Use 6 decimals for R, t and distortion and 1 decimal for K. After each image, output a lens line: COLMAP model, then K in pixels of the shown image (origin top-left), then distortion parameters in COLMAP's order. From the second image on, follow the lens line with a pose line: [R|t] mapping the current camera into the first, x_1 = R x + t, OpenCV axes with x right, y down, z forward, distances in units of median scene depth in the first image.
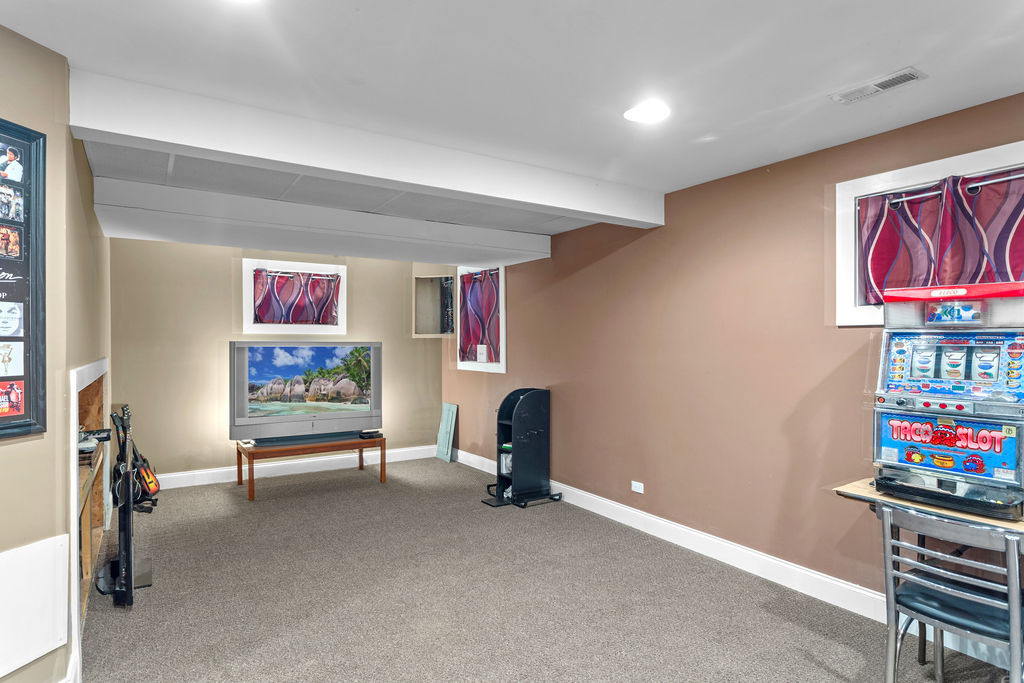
lens RADIAL K [[575.1, 0, 512.0], [0, 575.1, 341.5], [0, 0, 1]] dist [0.001917, 0.000319]
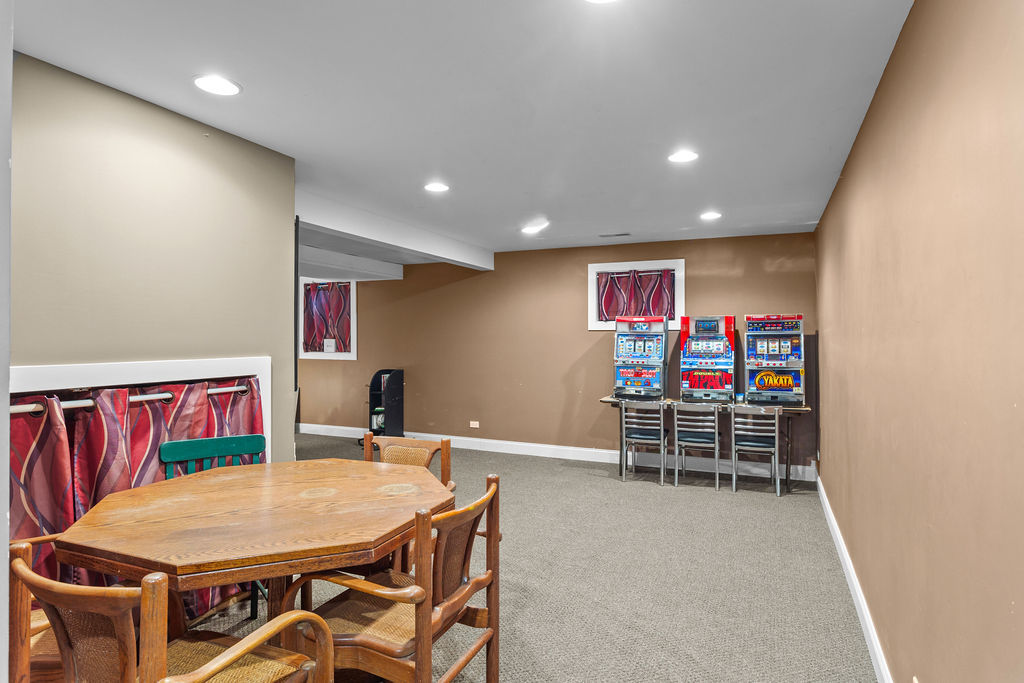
lens RADIAL K [[575.1, 0, 512.0], [0, 575.1, 341.5], [0, 0, 1]] dist [0.001917, 0.000319]
pose [[0.837360, -0.001533, 0.546650, -0.911993], [-0.003202, 0.999965, 0.007709, -0.001072], [-0.546643, -0.008206, 0.837326, -0.692508]]
